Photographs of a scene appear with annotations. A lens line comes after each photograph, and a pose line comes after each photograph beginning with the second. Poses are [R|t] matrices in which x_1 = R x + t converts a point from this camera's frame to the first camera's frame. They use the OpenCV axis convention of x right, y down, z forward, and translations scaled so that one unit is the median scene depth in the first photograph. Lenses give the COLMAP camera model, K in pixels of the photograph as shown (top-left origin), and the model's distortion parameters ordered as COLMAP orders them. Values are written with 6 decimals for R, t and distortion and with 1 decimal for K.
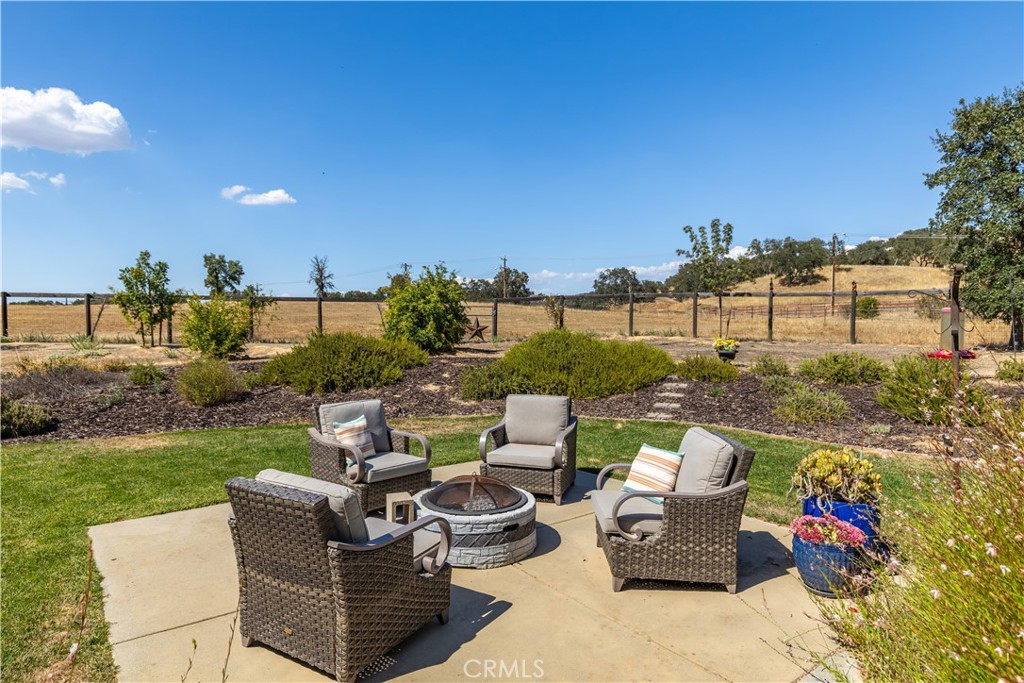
lens RADIAL K [[590.7, 0, 511.4], [0, 590.7, 340.5], [0, 0, 1]] dist [-0.000737, 0.000023]
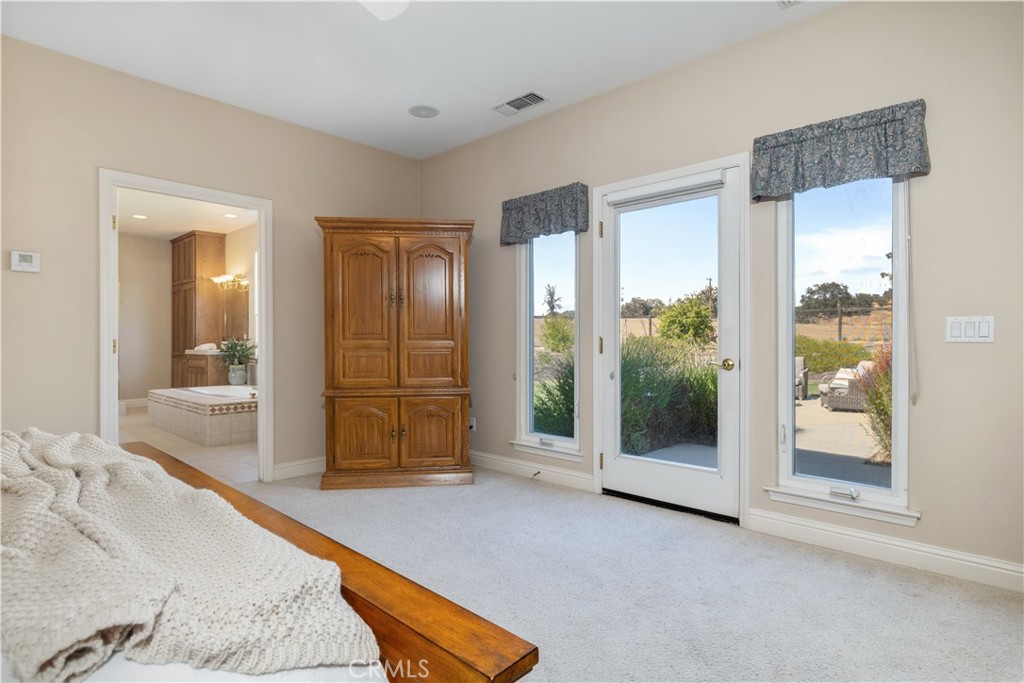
lens RADIAL K [[533.3, 0, 516.1], [0, 533.3, 342.1], [0, 0, 1]] dist [0.003791, 0.000335]
pose [[0.939629, -0.000542, -0.342193, -0.020841], [-0.007261, 0.999742, -0.021523, 0.007899], [0.342117, 0.022709, 0.939383, -0.112196]]
